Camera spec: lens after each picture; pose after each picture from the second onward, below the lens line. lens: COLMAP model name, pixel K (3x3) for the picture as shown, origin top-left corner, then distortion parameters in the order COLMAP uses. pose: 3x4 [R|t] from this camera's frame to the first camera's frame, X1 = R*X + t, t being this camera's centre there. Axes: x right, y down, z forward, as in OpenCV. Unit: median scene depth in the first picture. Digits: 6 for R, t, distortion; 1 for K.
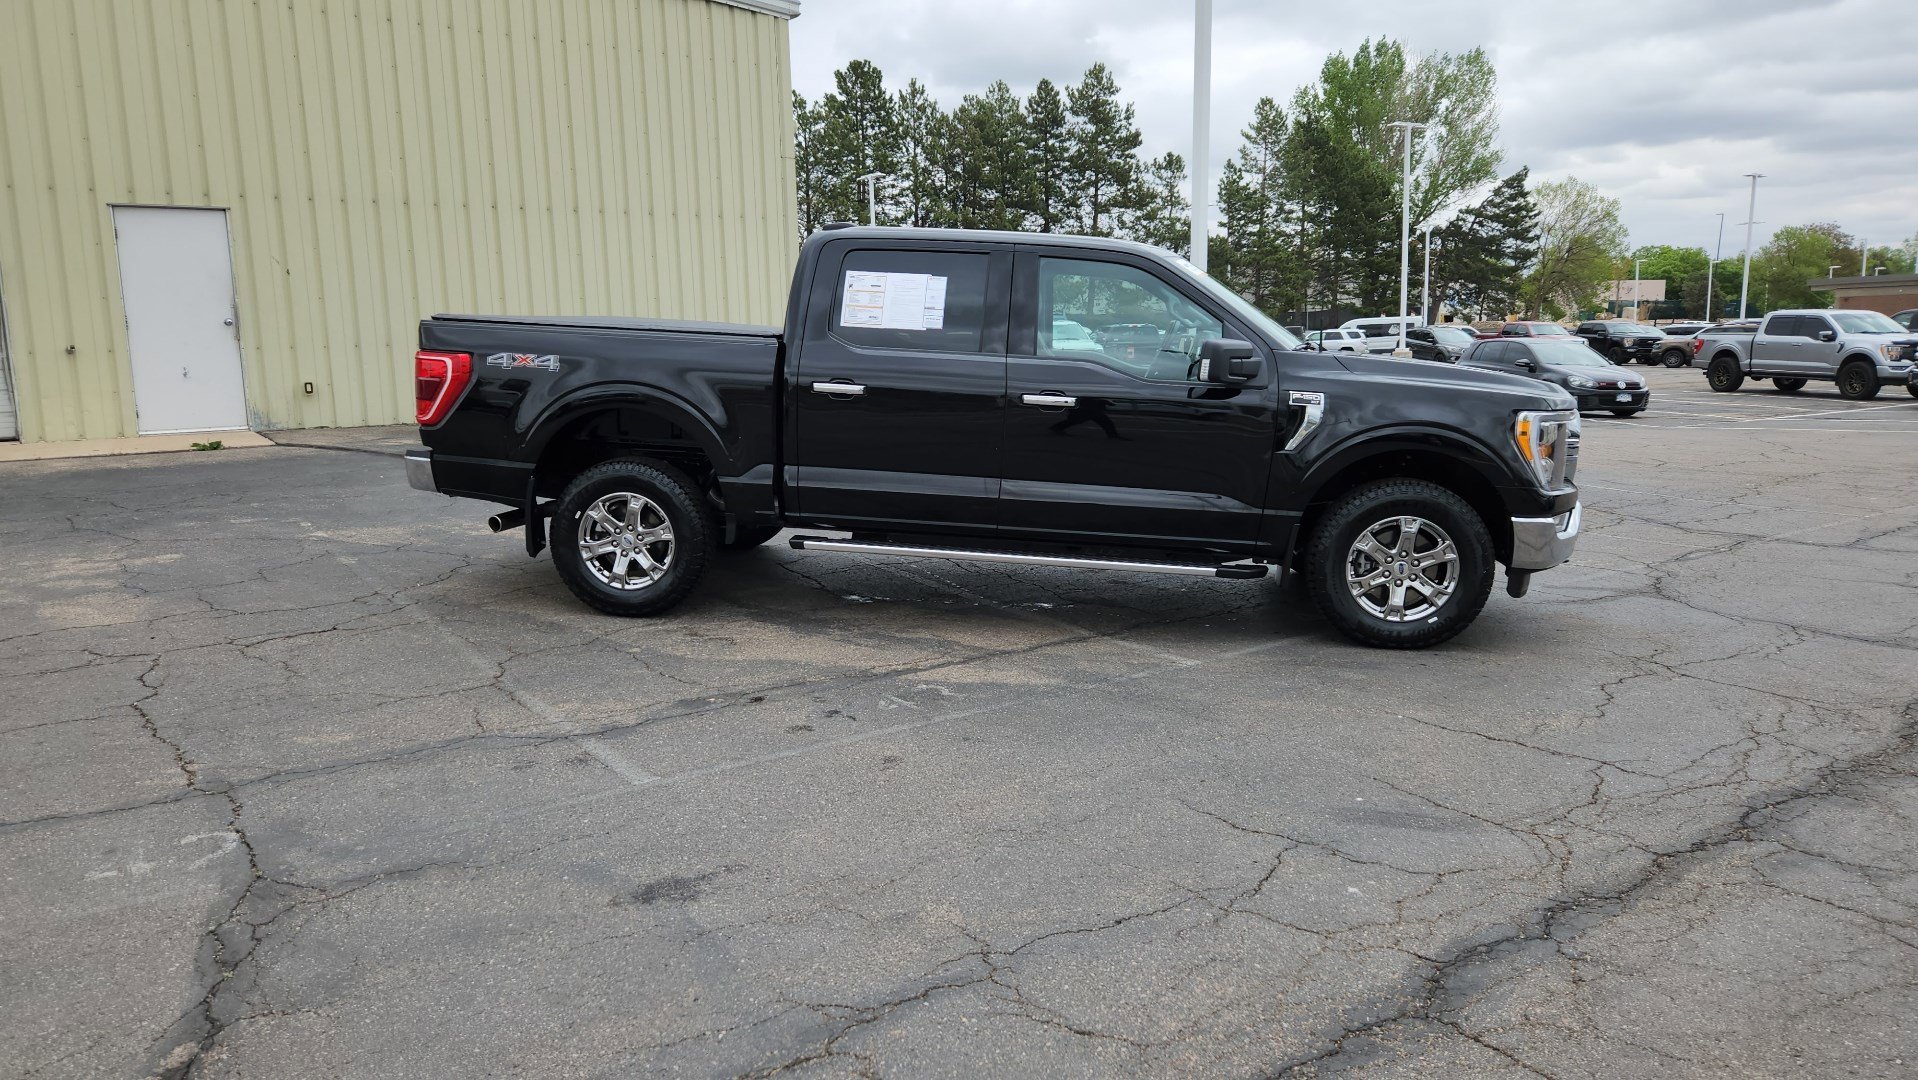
lens RADIAL K [[1274.4, 0, 945.5], [0, 1274.4, 529.5], [0, 0, 1]] dist [0.074393, -0.057891]
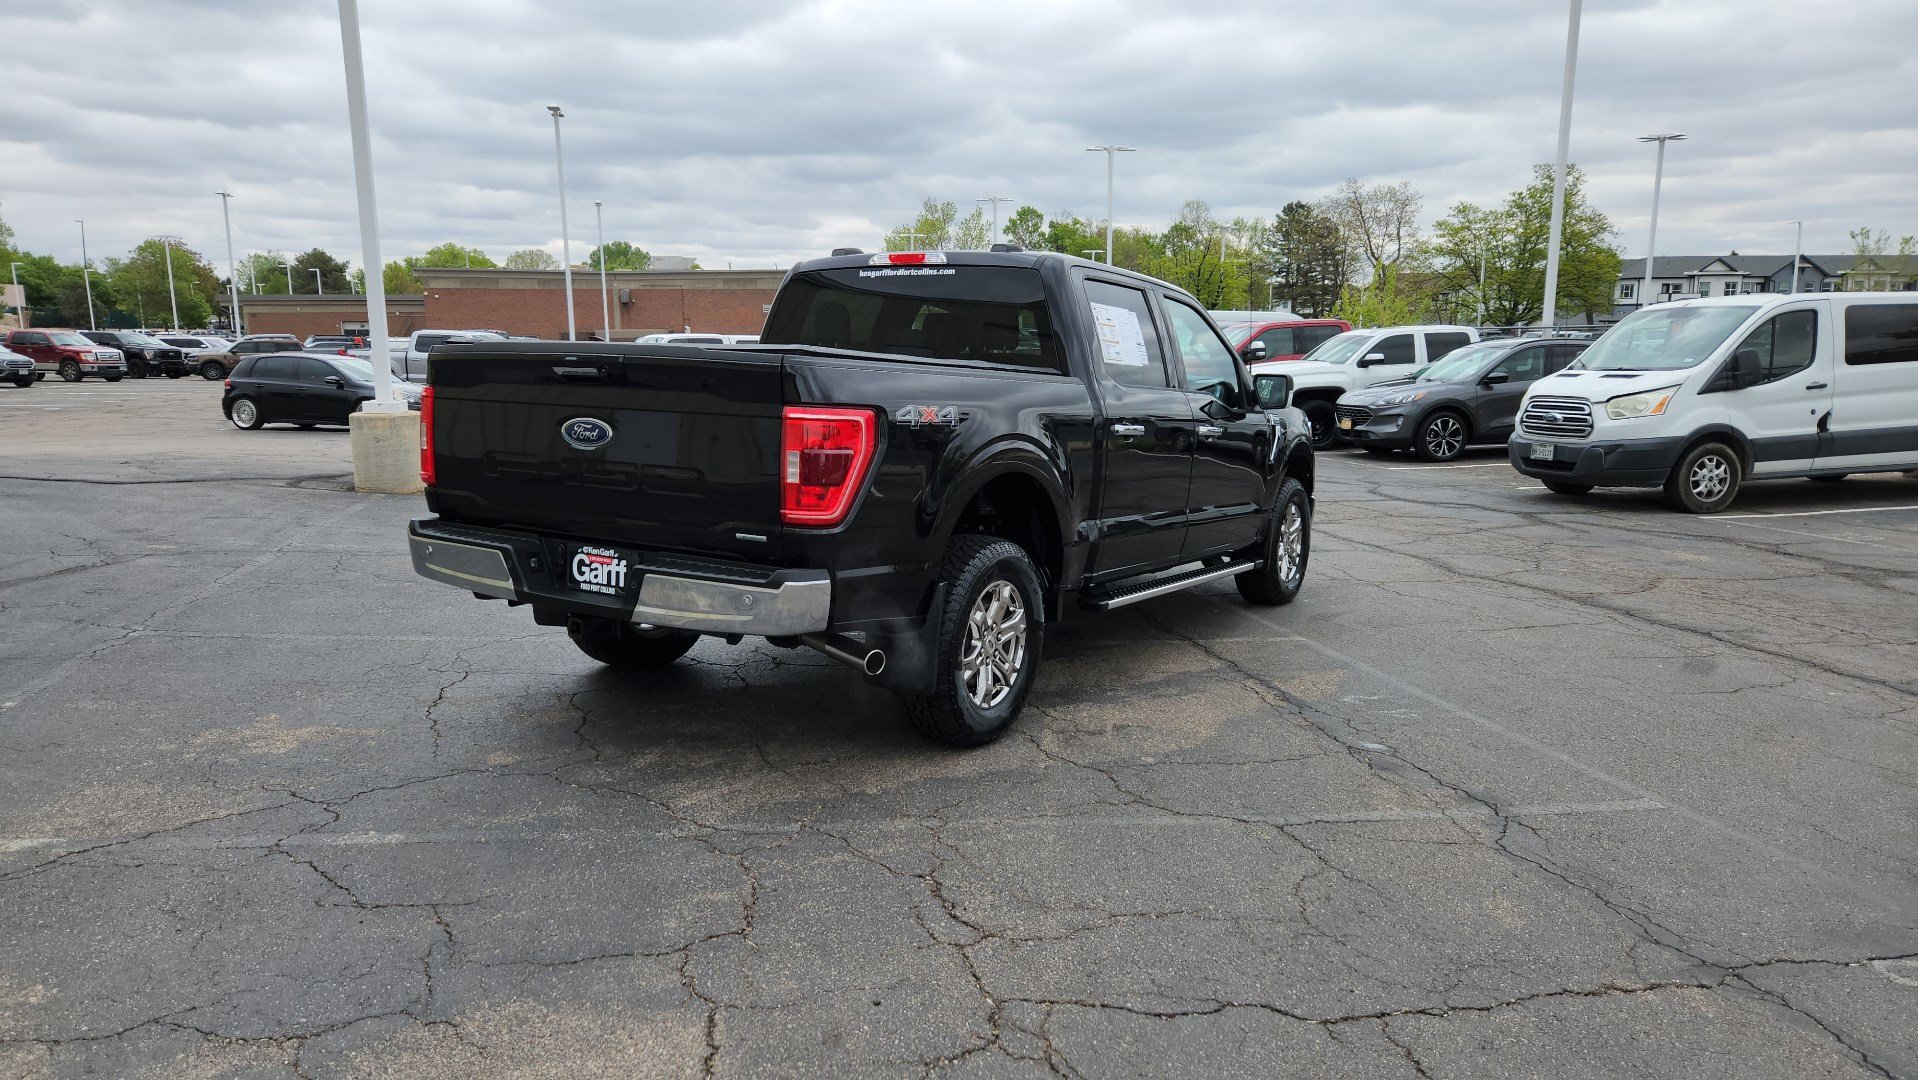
lens RADIAL K [[1275.2, 0, 927.6], [0, 1275.2, 537.3], [0, 0, 1]] dist [0.072735, -0.057975]
pose [[0.428357, -0.125034, 0.894917, -0.939771], [0.126579, 0.988918, 0.077580, -0.118209], [-0.894700, 0.080046, 0.439437, 0.694957]]
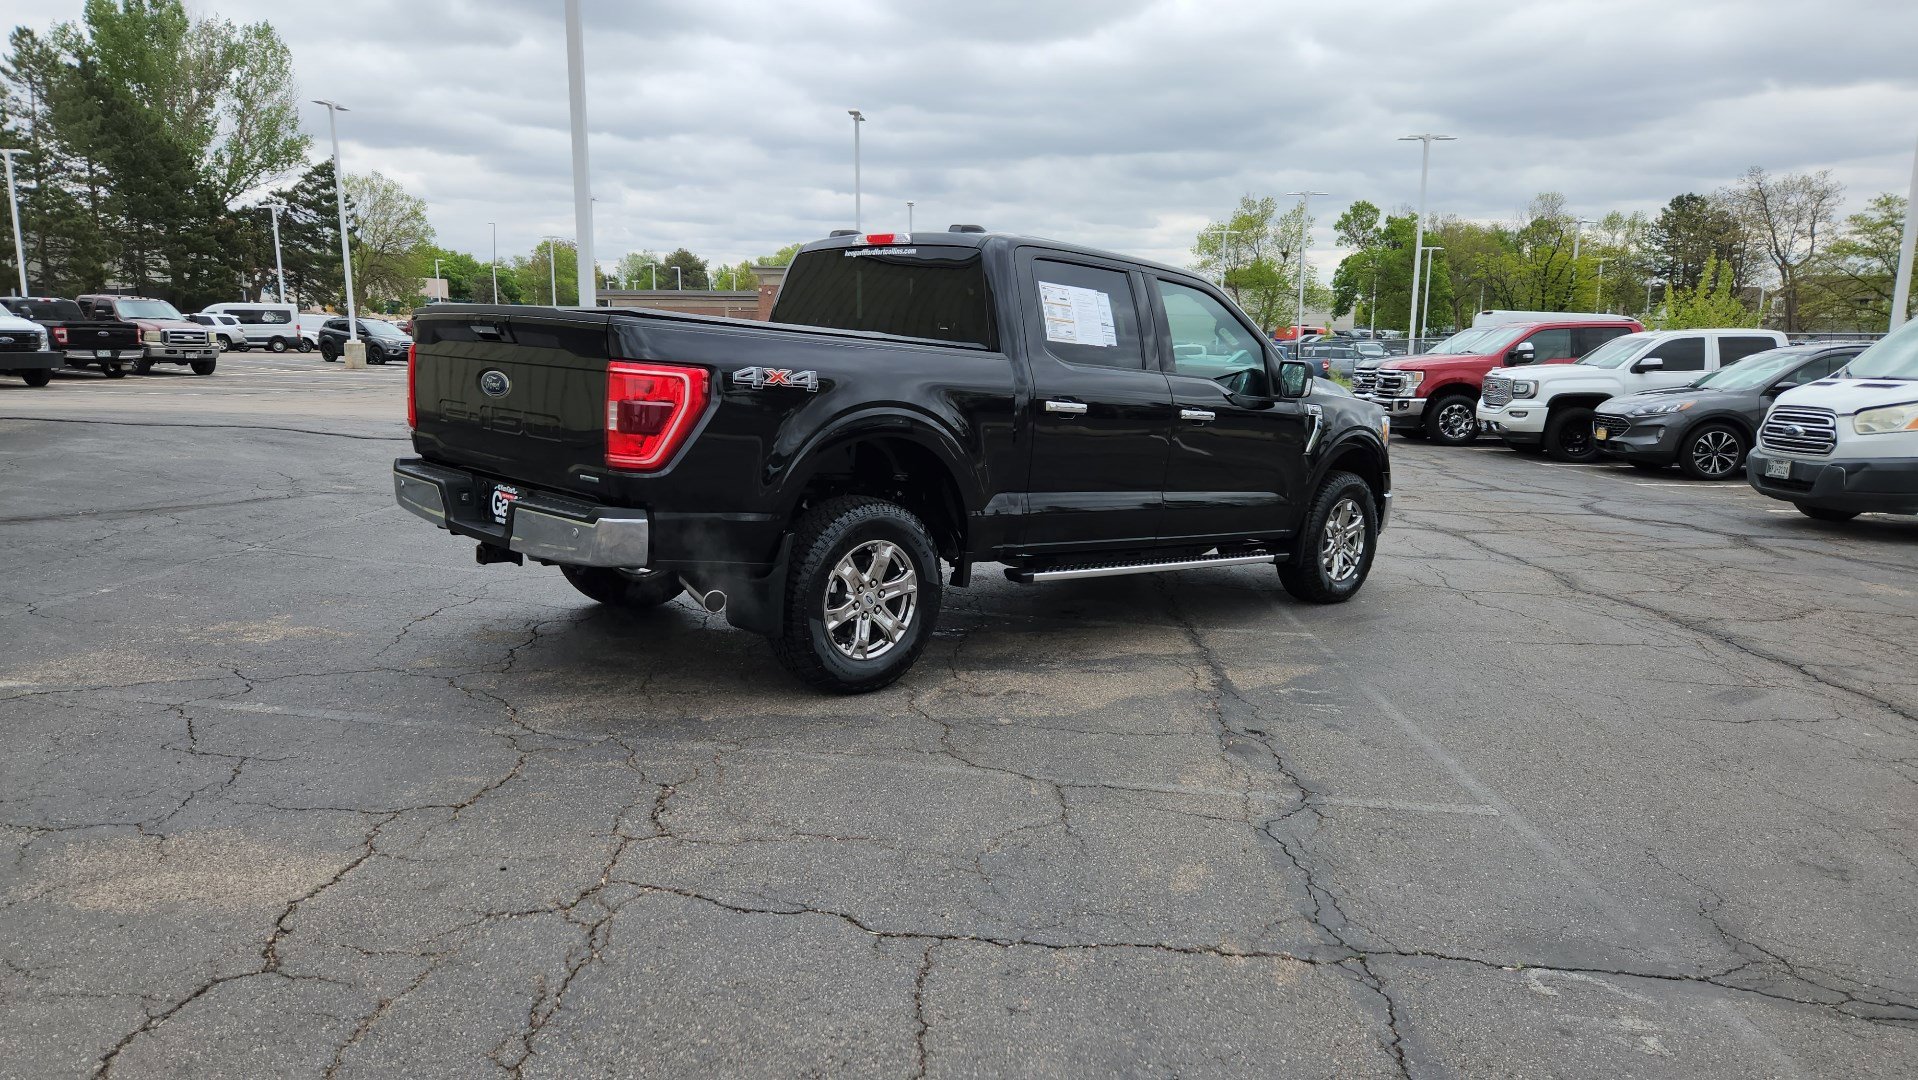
lens RADIAL K [[1274.4, 0, 926.9], [0, 1274.4, 540.5], [0, 0, 1]] dist [0.074393, -0.057891]
pose [[0.640114, -0.095489, 0.762323, -0.837925], [0.083646, 0.995010, 0.054400, -0.069271], [-0.763713, 0.028943, 0.644907, 0.451155]]
